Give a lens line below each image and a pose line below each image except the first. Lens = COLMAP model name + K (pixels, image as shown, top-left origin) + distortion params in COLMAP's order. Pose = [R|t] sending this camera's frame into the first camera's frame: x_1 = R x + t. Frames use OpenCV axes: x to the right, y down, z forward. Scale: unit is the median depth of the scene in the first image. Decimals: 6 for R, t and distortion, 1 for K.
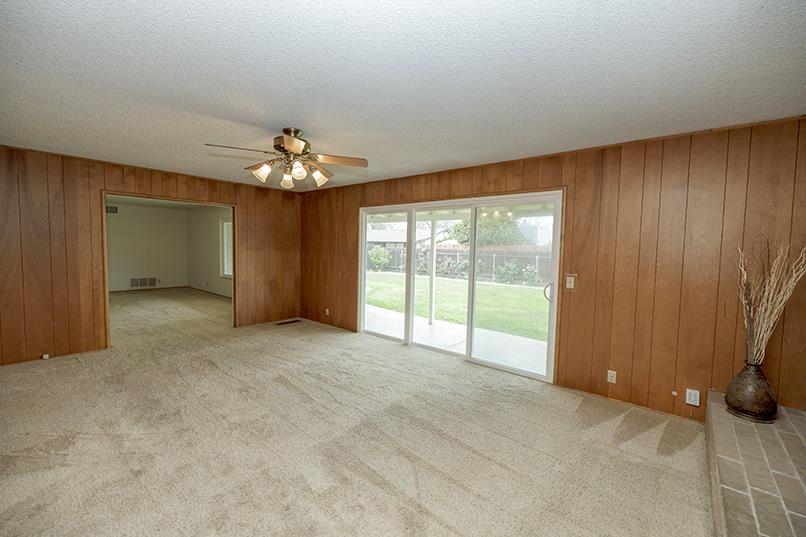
lens RADIAL K [[336.1, 0, 396.7], [0, 336.1, 264.2], [0, 0, 1]] dist [0.002494, -0.001300]
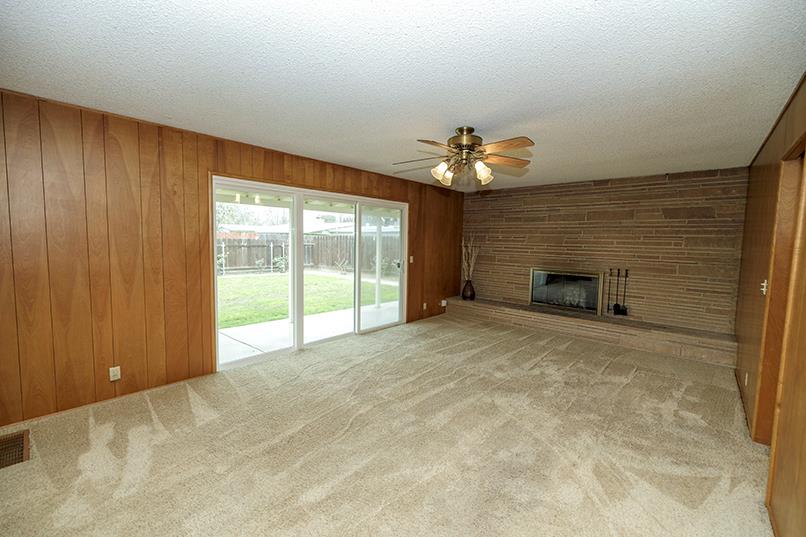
lens RADIAL K [[336.1, 0, 405.8], [0, 336.1, 266.8], [0, 0, 1]] dist [0.002494, -0.001300]
pose [[0.015196, -0.098236, 0.995047, -0.911221], [0.033241, 0.994662, 0.097690, -0.059183], [-0.999332, 0.031592, 0.018380, 0.780858]]
